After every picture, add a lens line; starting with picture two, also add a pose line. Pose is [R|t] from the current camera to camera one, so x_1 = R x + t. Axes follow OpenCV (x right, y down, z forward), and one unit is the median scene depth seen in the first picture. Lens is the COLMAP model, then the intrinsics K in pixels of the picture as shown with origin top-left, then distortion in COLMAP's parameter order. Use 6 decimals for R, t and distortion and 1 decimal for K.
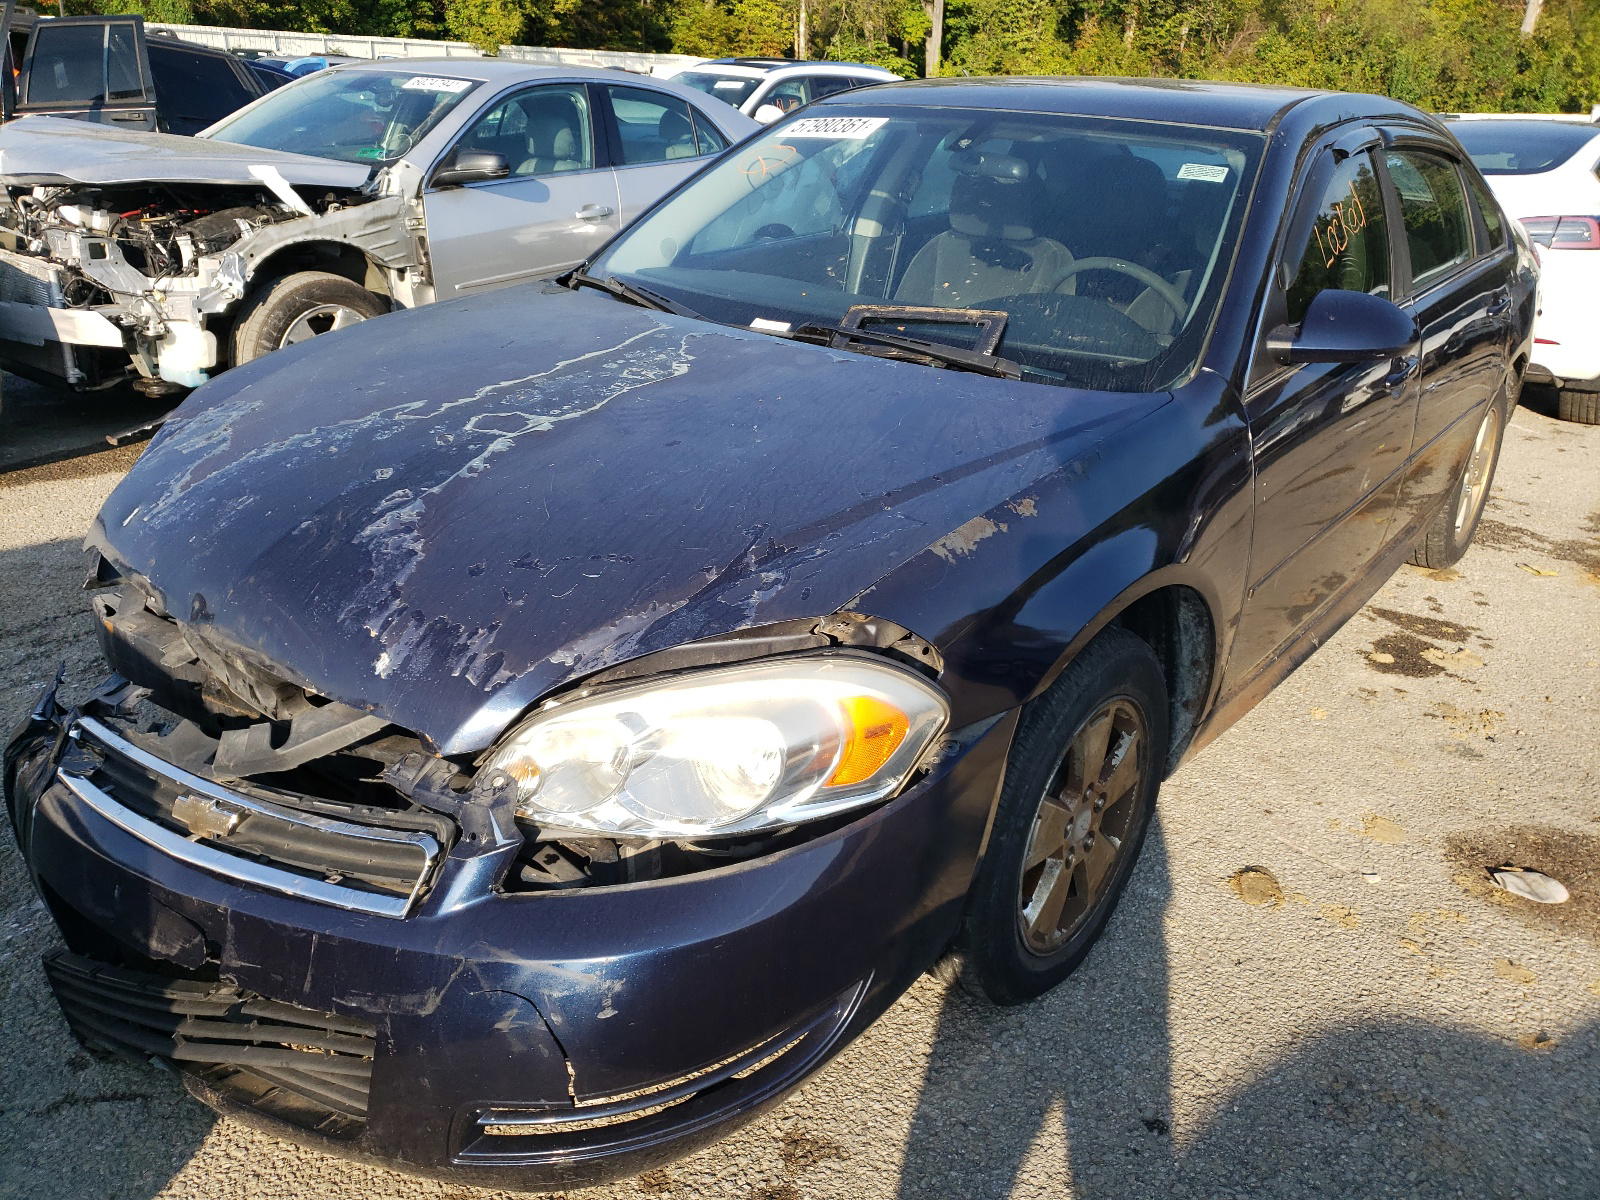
lens RADIAL K [[1238.0, 0, 774.5], [0, 1238.0, 598.3], [0, 0, 1]] dist [0.008866, 0.010321]
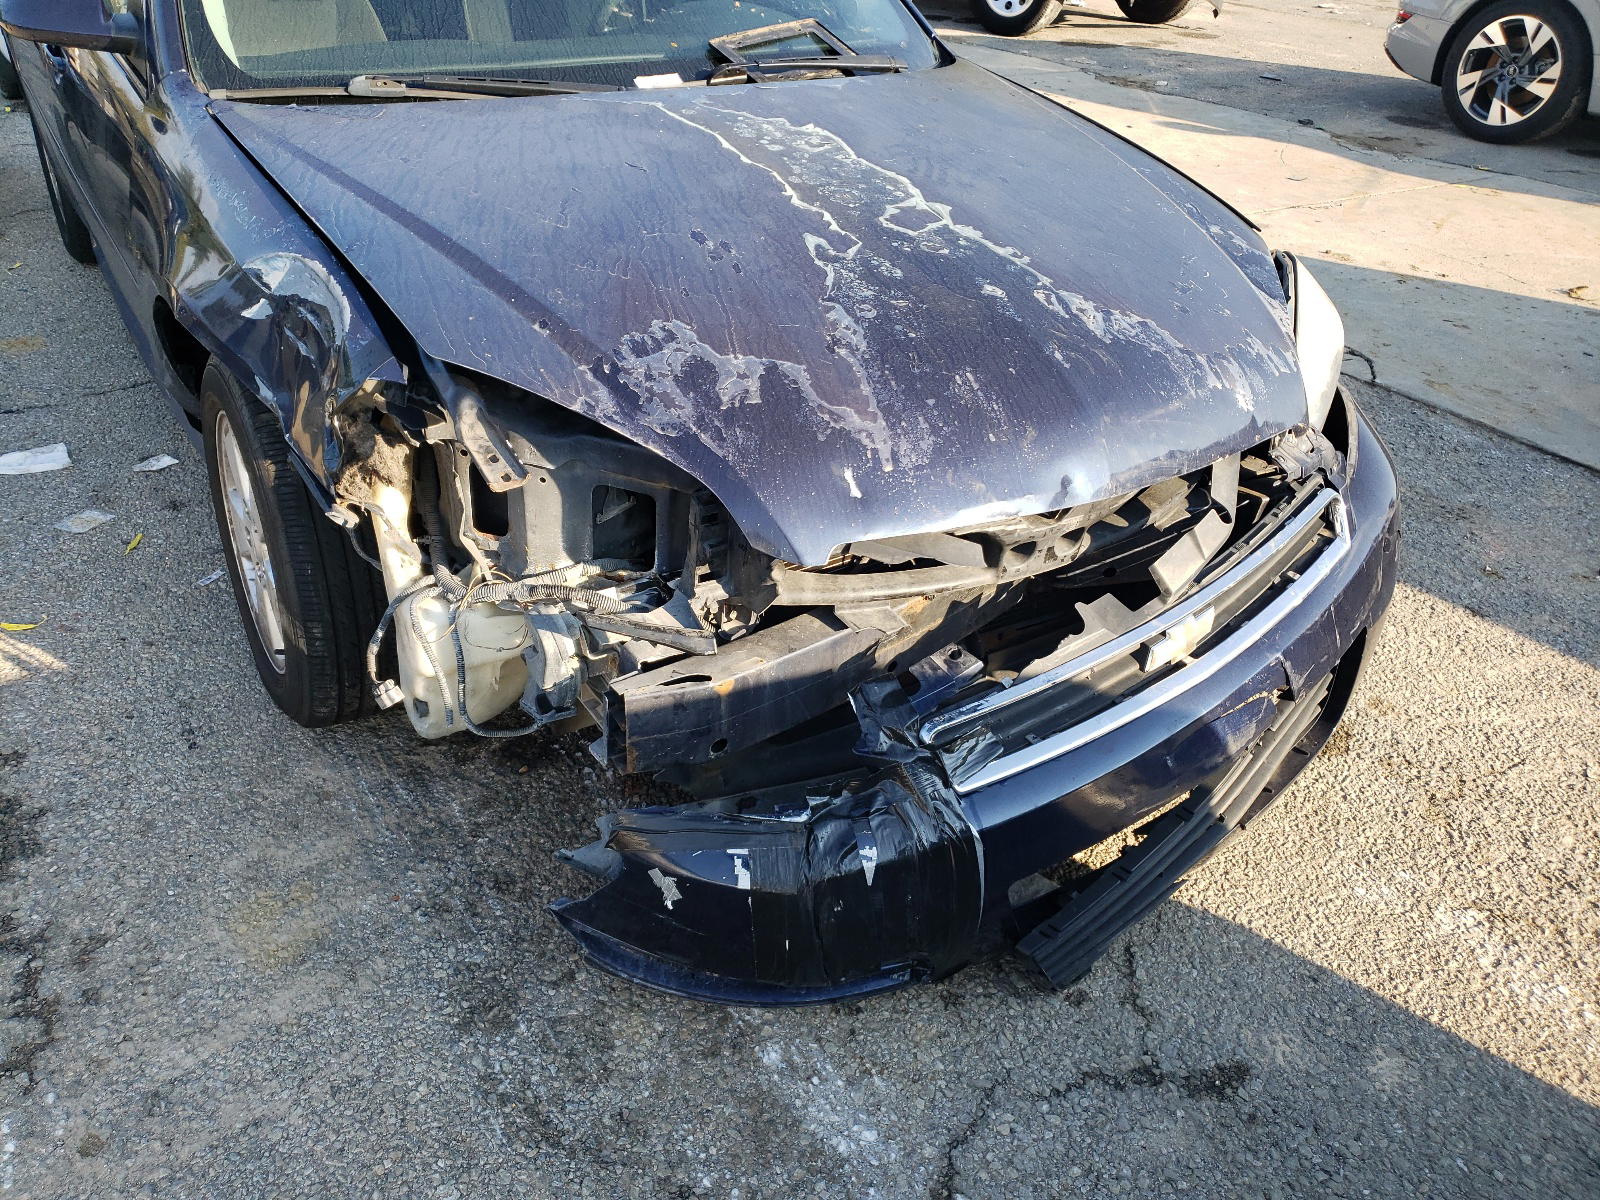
lens RADIAL K [[1238.0, 0, 774.5], [0, 1238.0, 598.3], [0, 0, 1]] dist [0.008866, 0.010321]
pose [[0.315756, -0.531182, 0.786221, -1.226051], [0.330750, 0.838259, 0.433505, -0.366454], [-0.889327, 0.123161, 0.440374, 0.770158]]
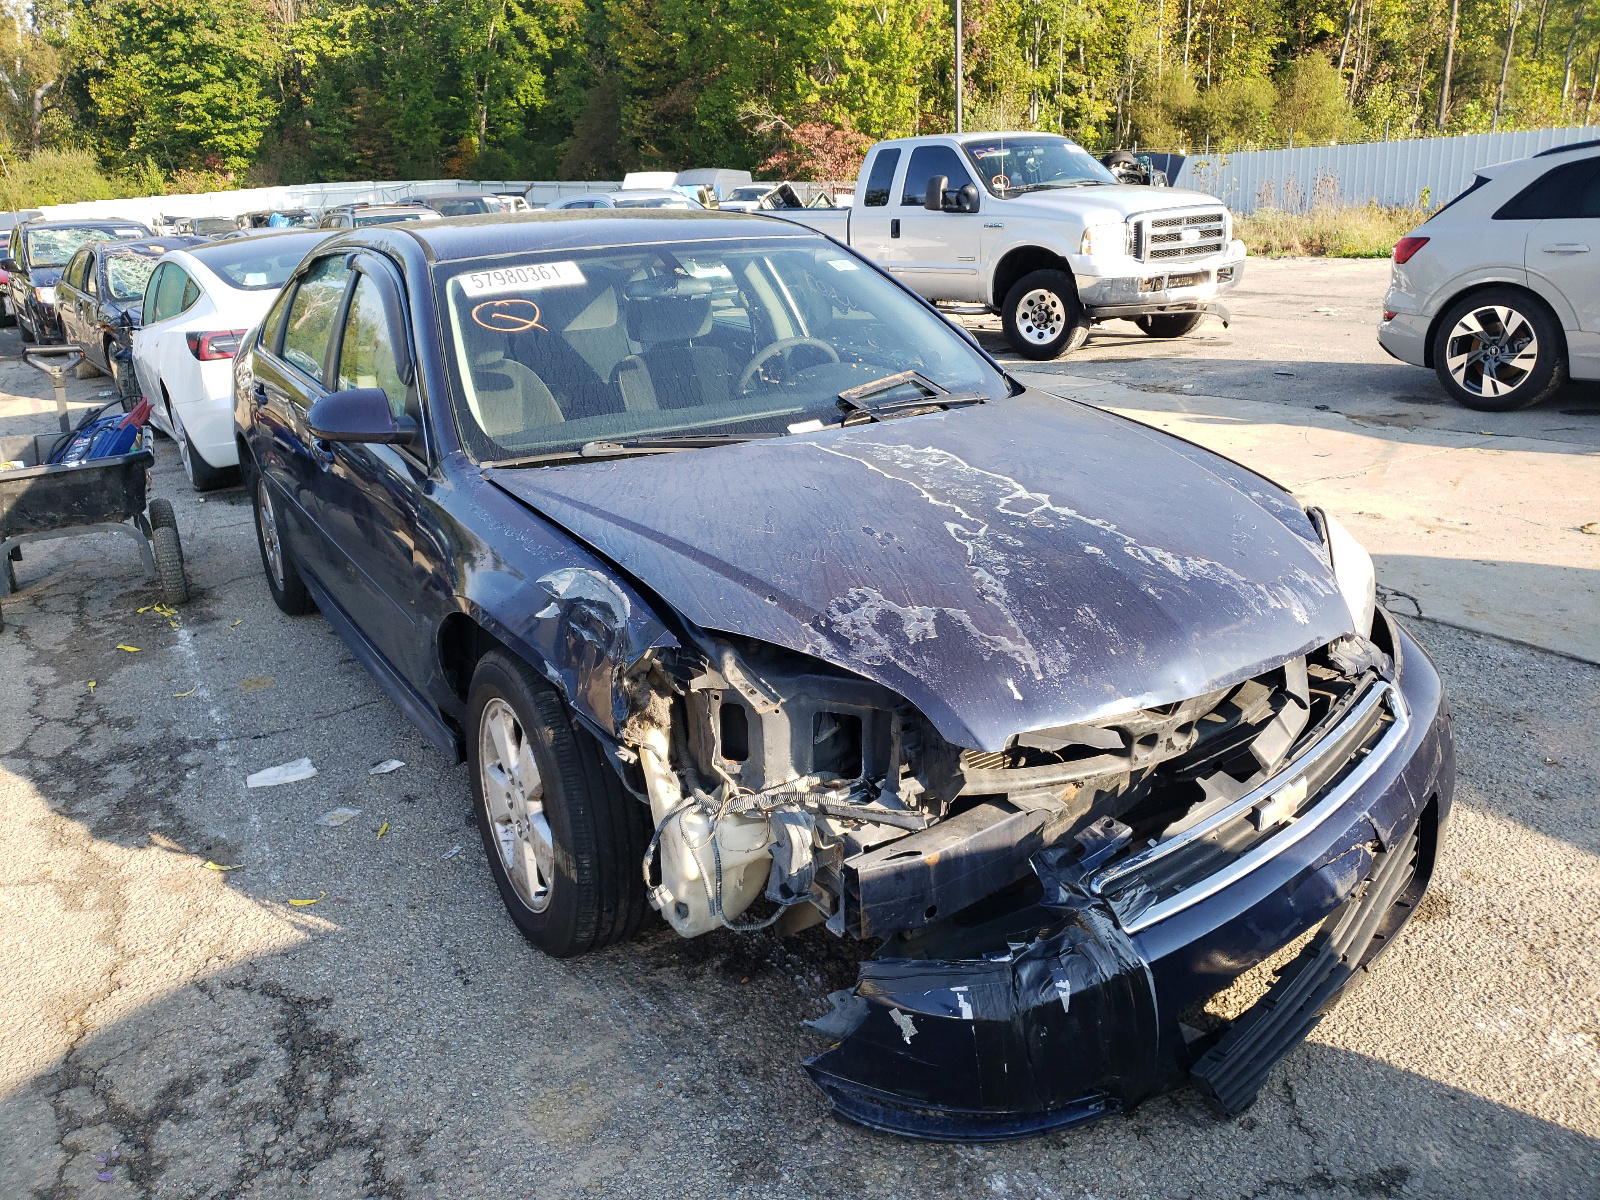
lens RADIAL K [[1317.4, 0, 800.0], [0, 1317.4, 600.0], [0, 0, 1]] dist [0.005261, 0.021095]
pose [[0.296587, -0.342355, 0.891532, -1.584196], [0.413066, 0.887682, 0.203462, -0.443569], [-0.861054, 0.307917, 0.404690, 0.743636]]
